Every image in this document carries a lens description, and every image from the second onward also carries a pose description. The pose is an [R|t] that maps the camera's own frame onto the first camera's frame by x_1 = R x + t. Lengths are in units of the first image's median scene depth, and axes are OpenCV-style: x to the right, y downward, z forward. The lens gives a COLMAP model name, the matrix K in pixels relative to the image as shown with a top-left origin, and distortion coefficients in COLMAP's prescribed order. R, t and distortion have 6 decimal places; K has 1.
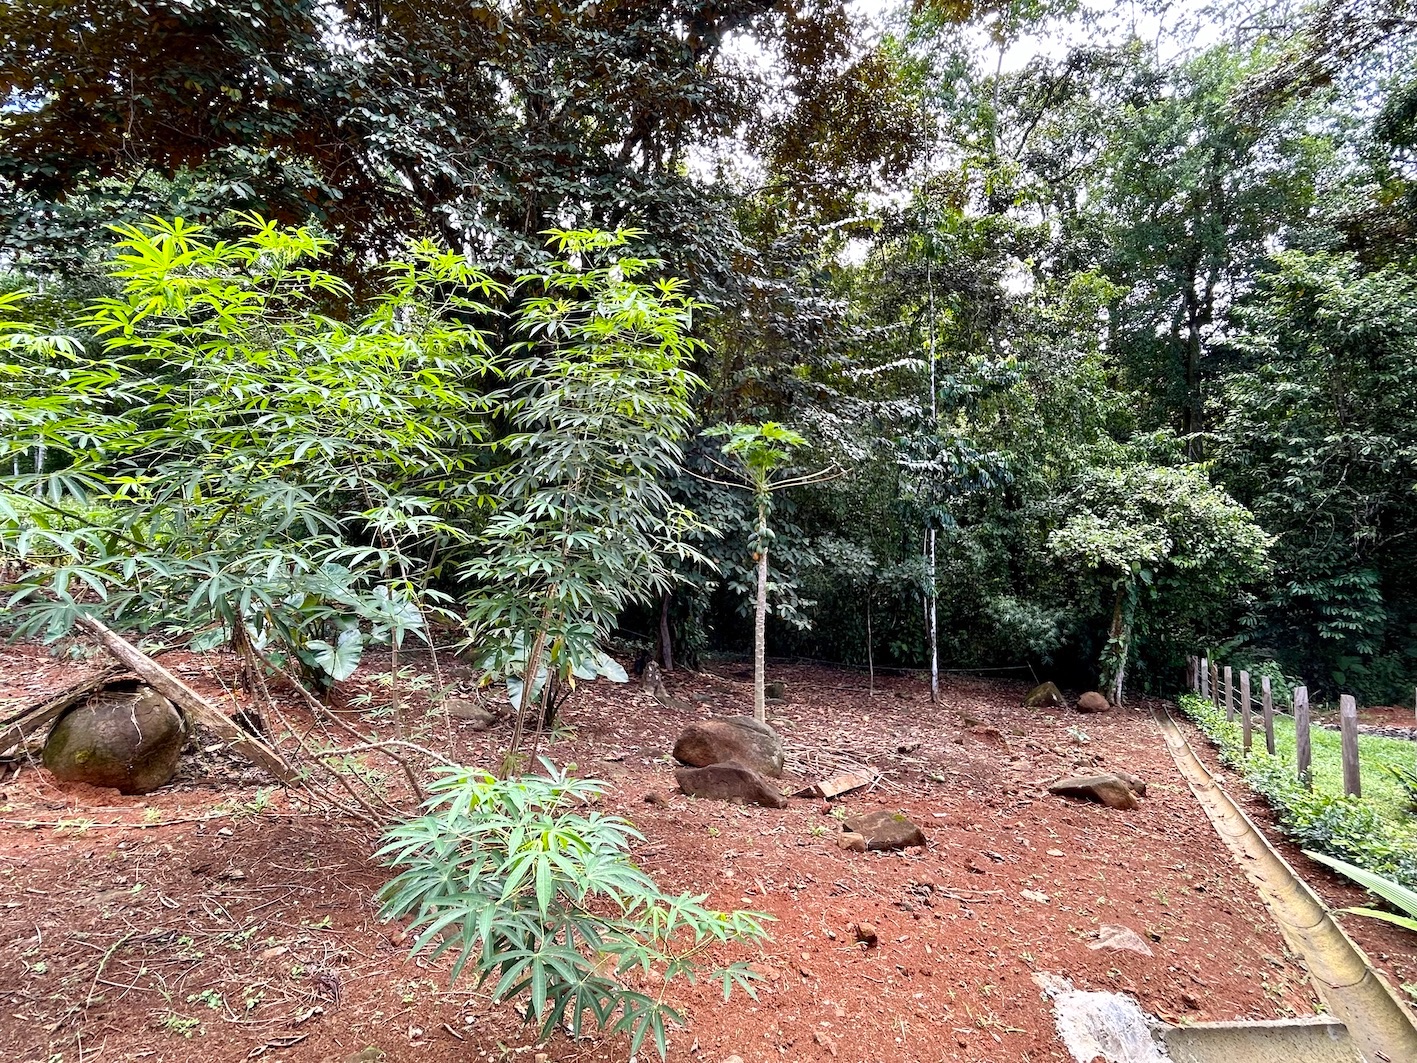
lens RADIAL K [[693.0, 0, 708.5], [0, 693.0, 531.5], [0, 0, 1]] dist [0.000297, 0.001714]
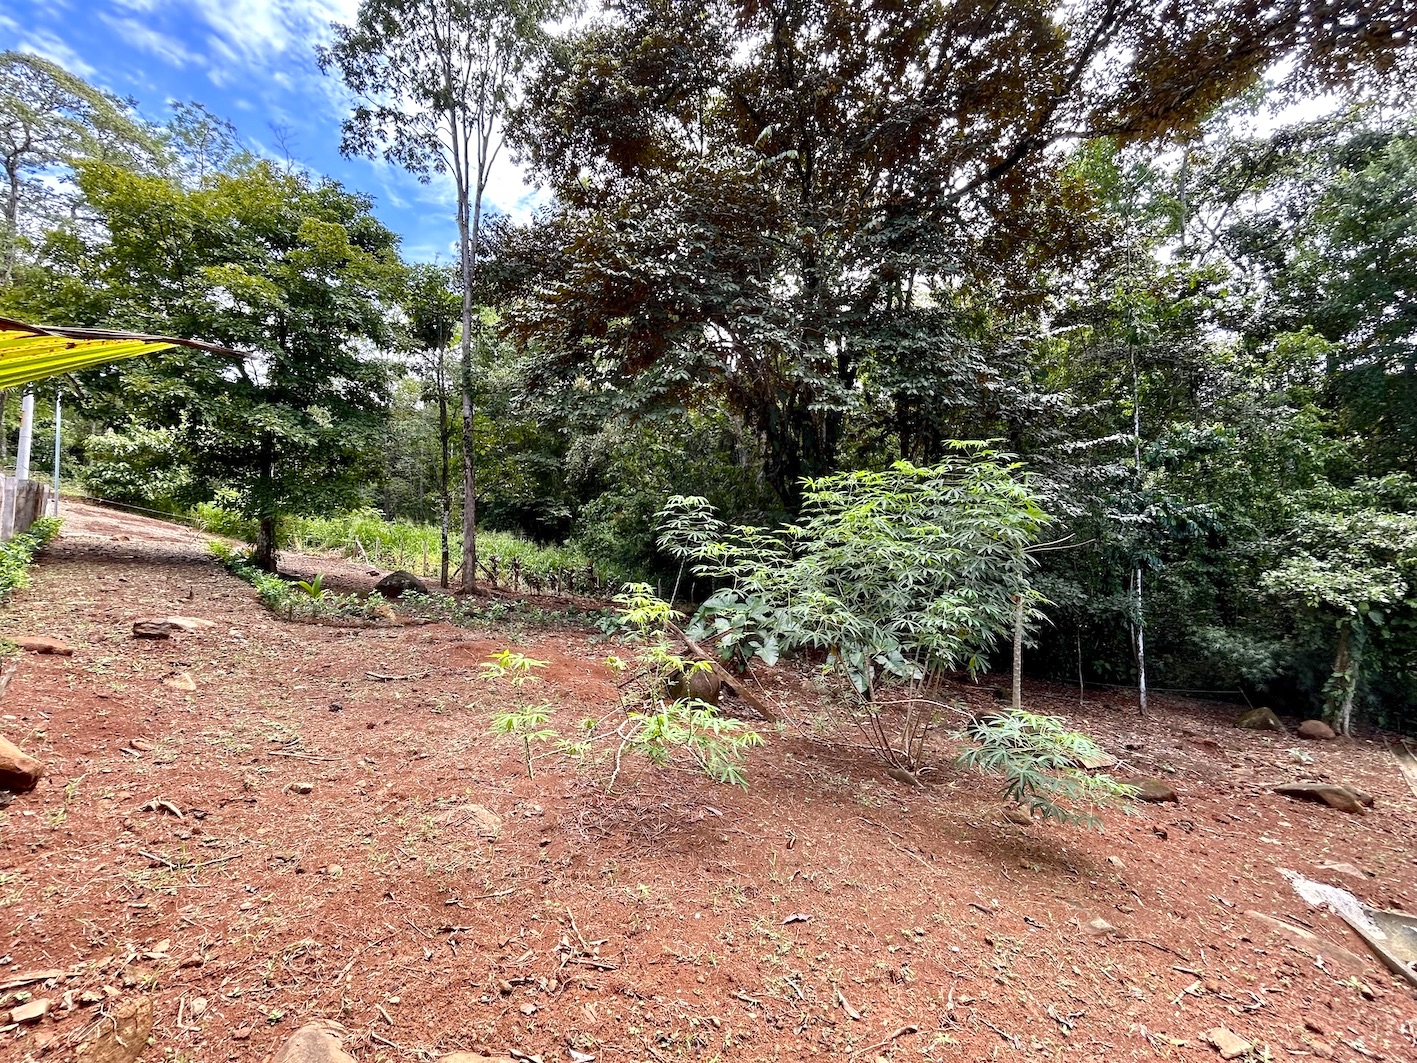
lens RADIAL K [[566.8, 0, 707.7], [0, 566.8, 528.6], [0, 0, 1]] dist [0.003691, -0.000274]
pose [[0.952844, -0.000445, -0.303460, -0.087174], [-0.010835, 0.999311, -0.035489, -0.029044], [0.303267, 0.037103, 0.952183, -0.157778]]
